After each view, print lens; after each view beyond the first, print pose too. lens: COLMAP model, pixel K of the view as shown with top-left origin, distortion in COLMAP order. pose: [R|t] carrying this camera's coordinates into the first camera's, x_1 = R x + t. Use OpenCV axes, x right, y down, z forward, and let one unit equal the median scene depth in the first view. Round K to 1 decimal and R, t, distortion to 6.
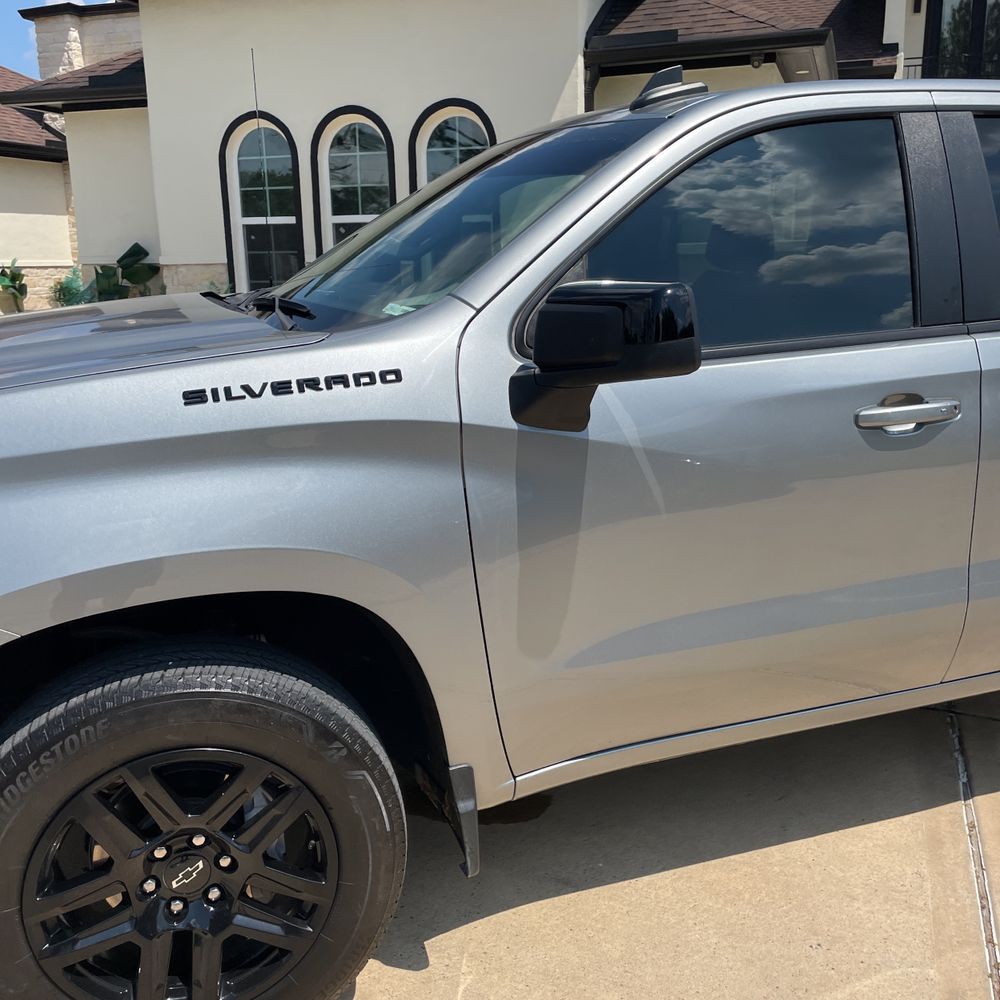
lens RADIAL K [[1022.0, 0, 536.0], [0, 1022.0, 485.2], [0, 0, 1]] dist [0.105272, -0.135910]
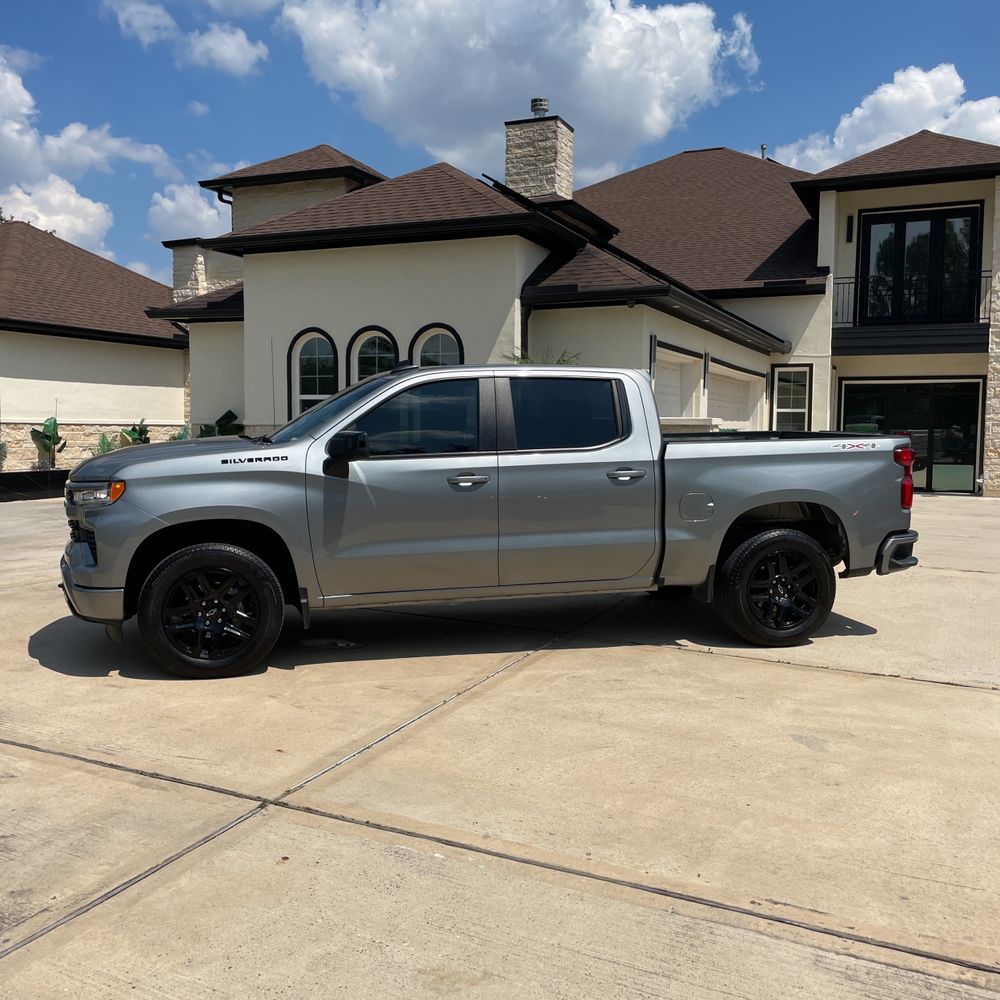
lens RADIAL K [[1022.0, 0, 536.0], [0, 1022.0, 485.2], [0, 0, 1]] dist [0.105272, -0.135910]
pose [[0.996584, 0.024228, -0.078957, 0.177140], [-0.036315, 0.987177, -0.155442, 0.088496], [0.074178, 0.157778, 0.984685, -0.415746]]
